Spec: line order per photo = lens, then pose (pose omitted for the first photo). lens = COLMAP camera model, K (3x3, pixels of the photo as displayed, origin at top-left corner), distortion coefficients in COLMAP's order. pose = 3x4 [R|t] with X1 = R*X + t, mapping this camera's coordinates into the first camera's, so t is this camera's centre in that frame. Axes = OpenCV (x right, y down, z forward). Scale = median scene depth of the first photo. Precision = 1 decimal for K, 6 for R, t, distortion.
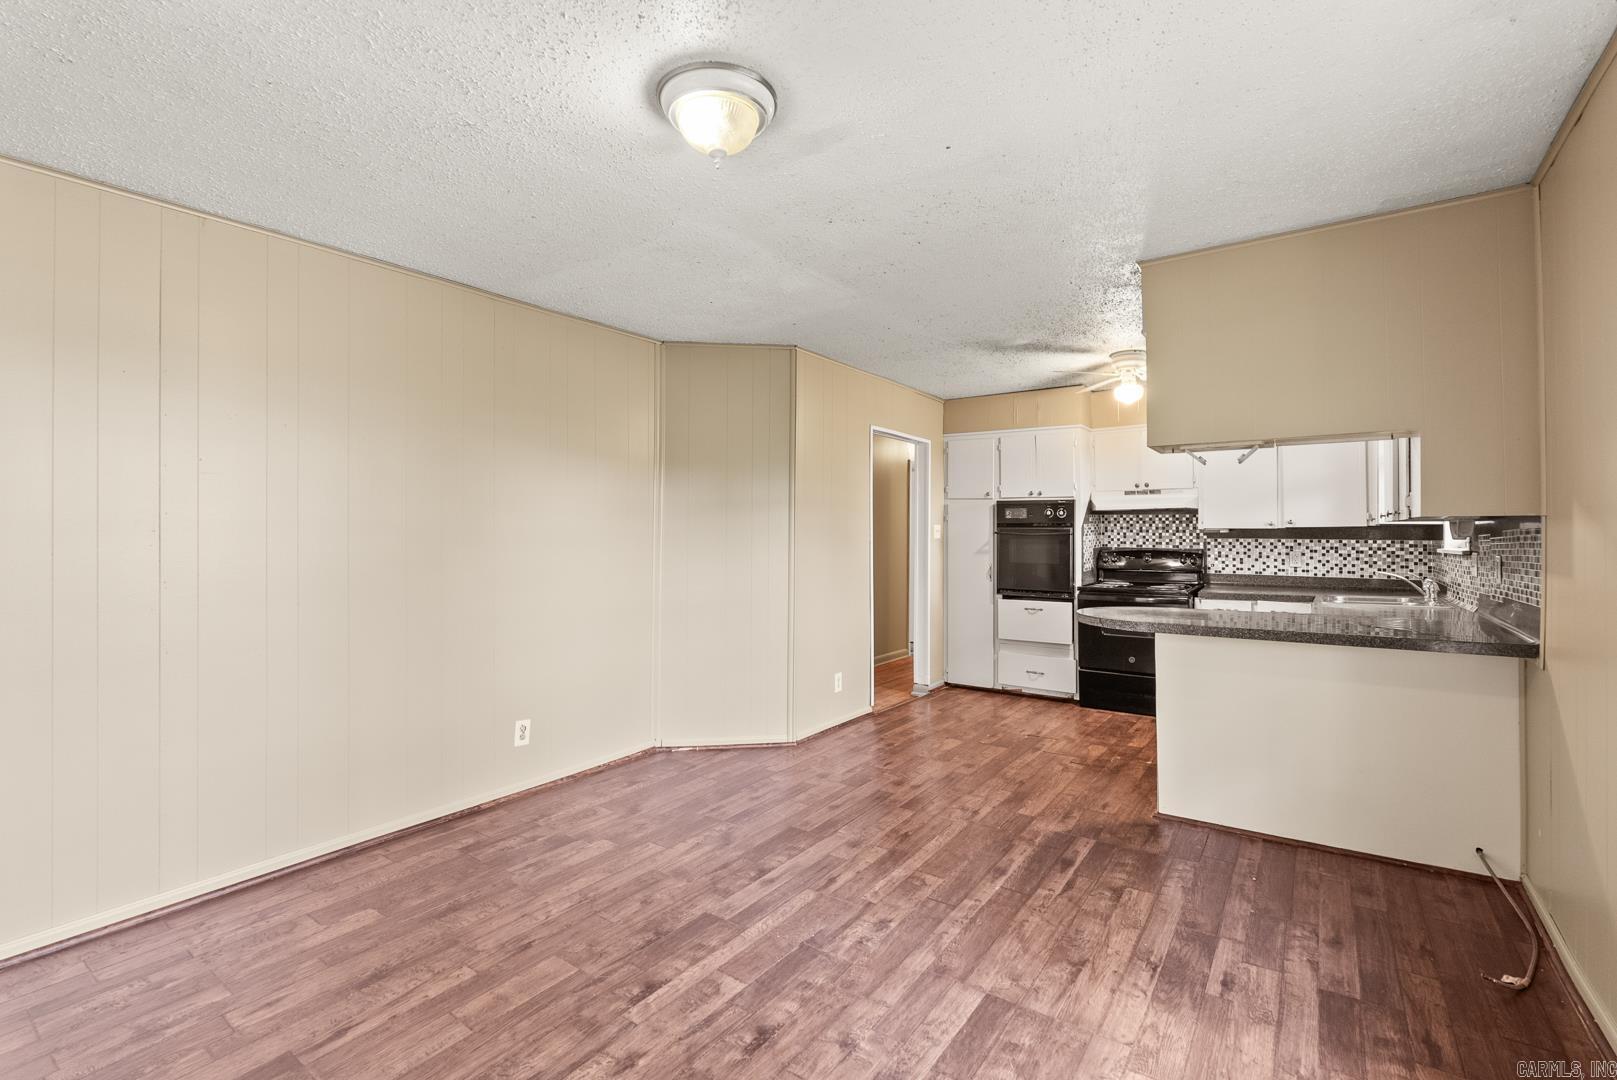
lens RADIAL K [[722.3, 0, 817.6], [0, 722.3, 531.5], [0, 0, 1]] dist [-0.010680, 0.000865]
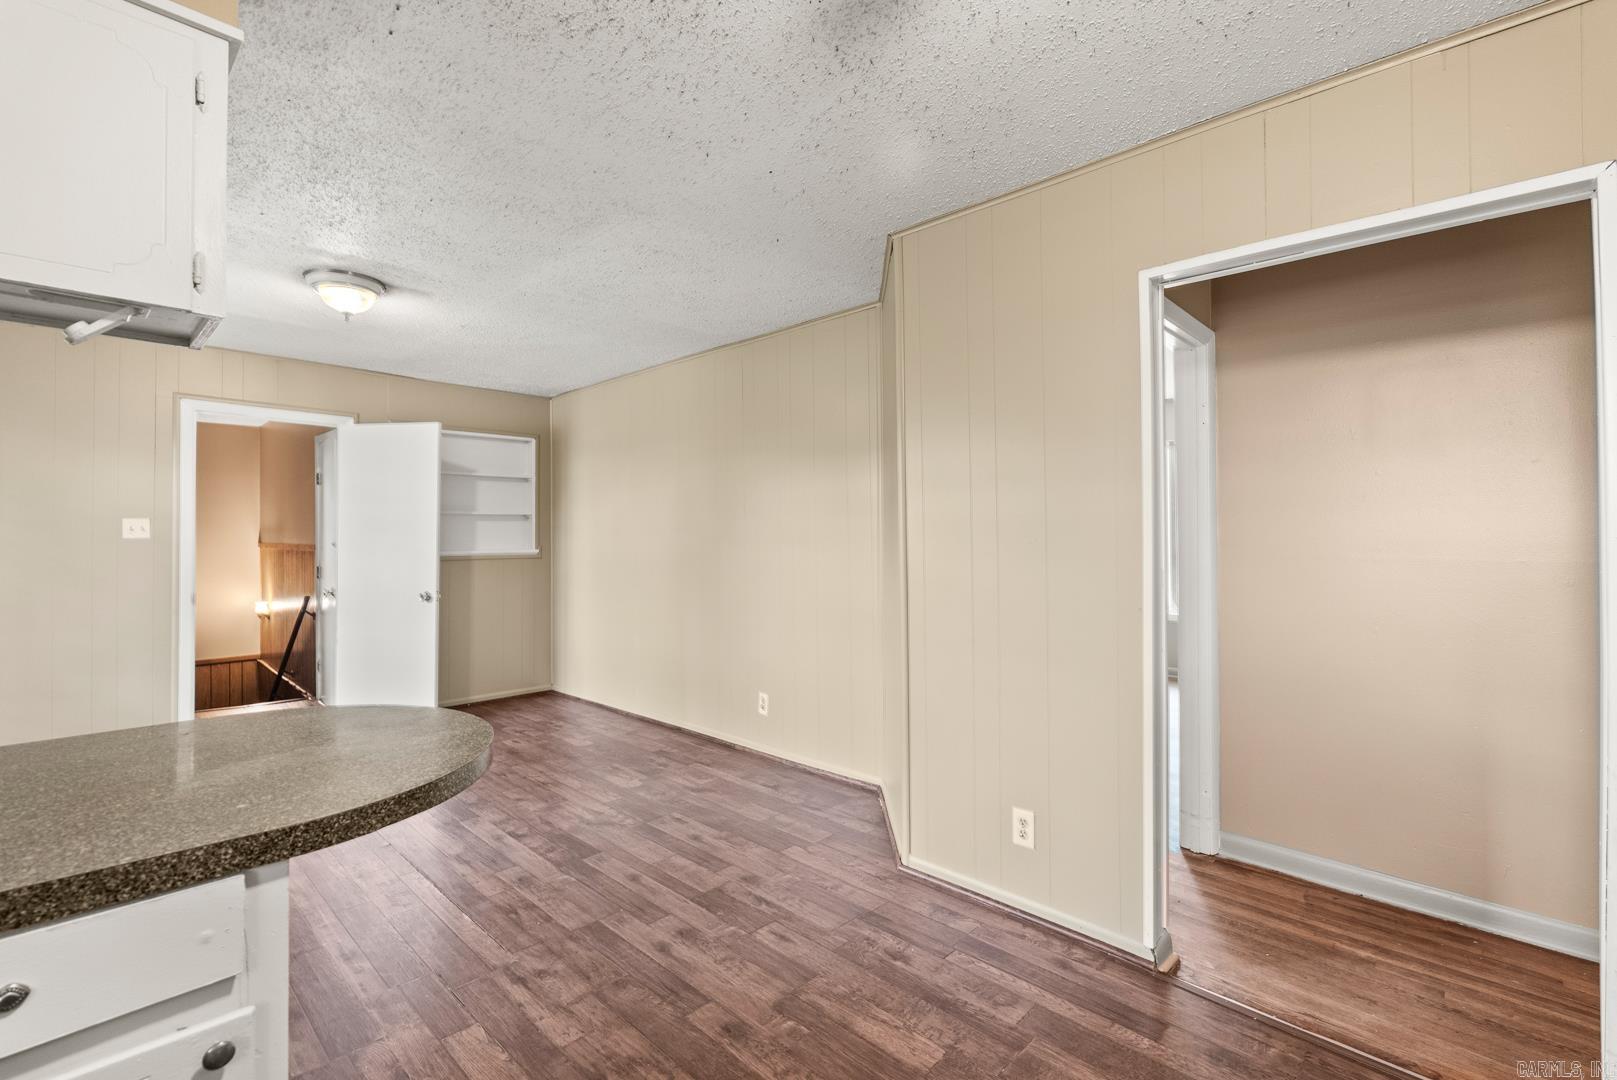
lens RADIAL K [[722.3, 0, 812.6], [0, 722.3, 531.8], [0, 0, 1]] dist [-0.010680, 0.000865]
pose [[-0.155671, -0.005583, -0.987793, 0.880740], [0.004113, 0.999972, -0.006300, 0.008205], [0.987800, -0.005044, -0.155644, 1.495095]]
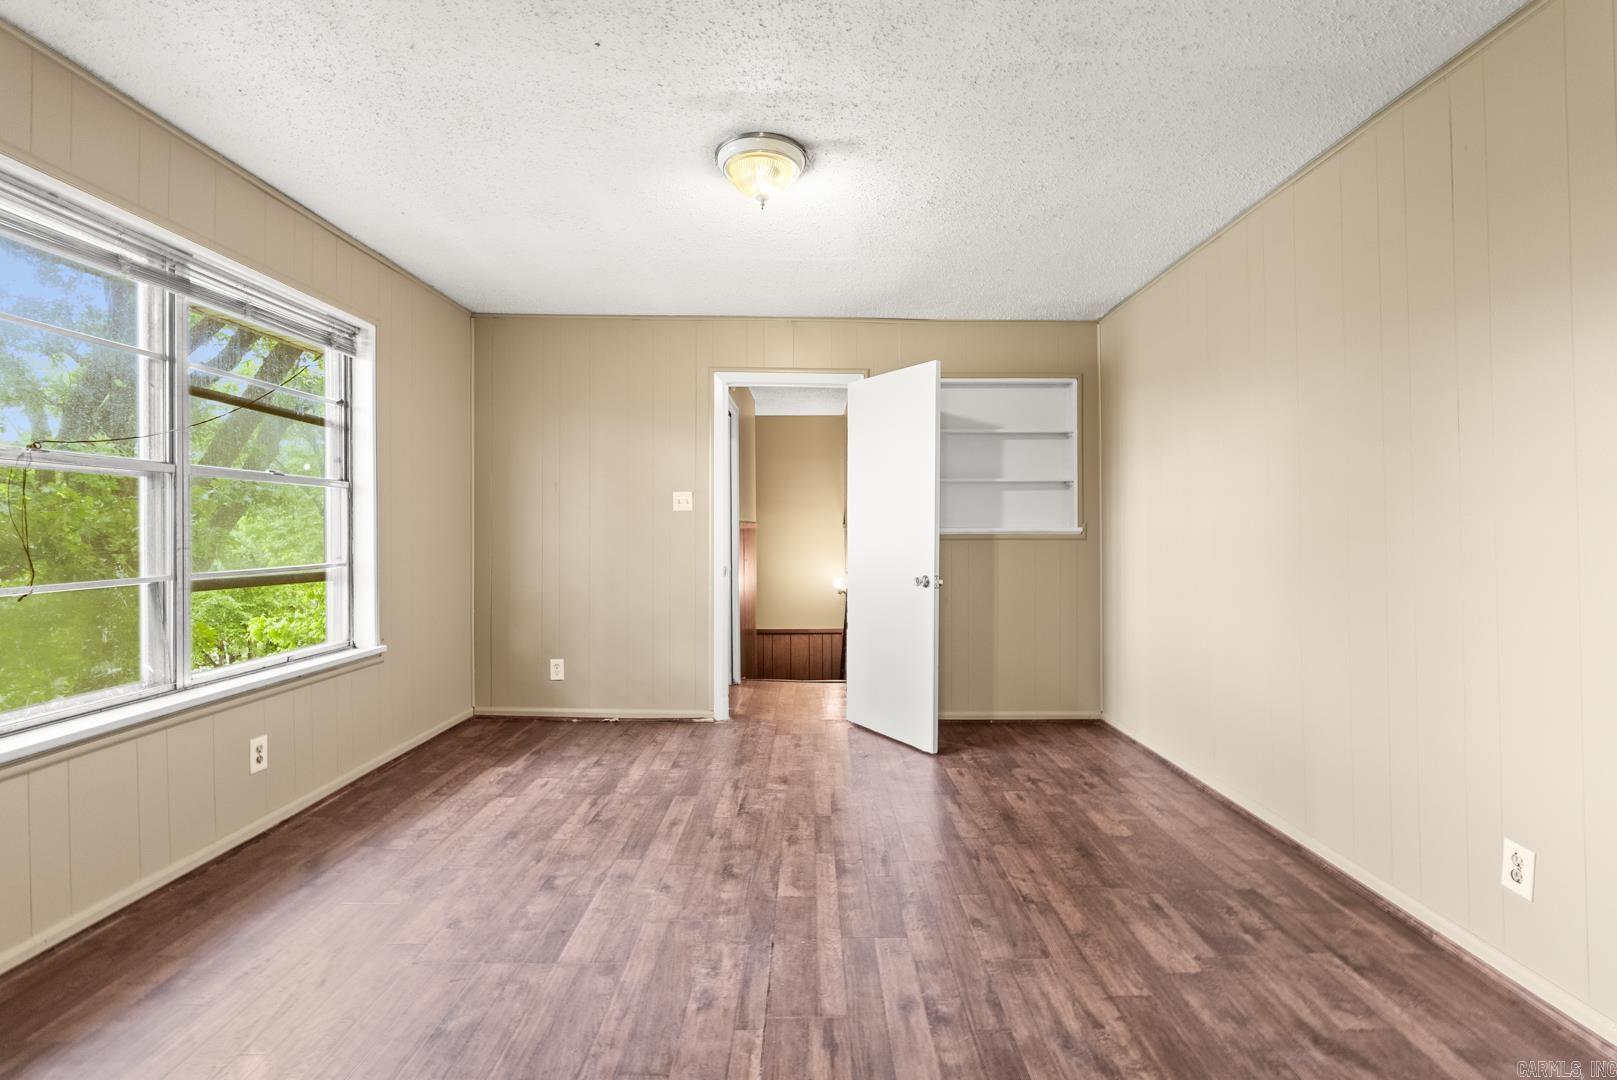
lens RADIAL K [[722.3, 0, 813.4], [0, 722.3, 525.1], [0, 0, 1]] dist [-0.010680, 0.000865]
pose [[-0.818158, -0.003332, -0.574984, 0.340354], [0.000672, 0.999977, -0.006750, 0.045866], [0.574993, -0.005909, -0.818137, 1.332633]]
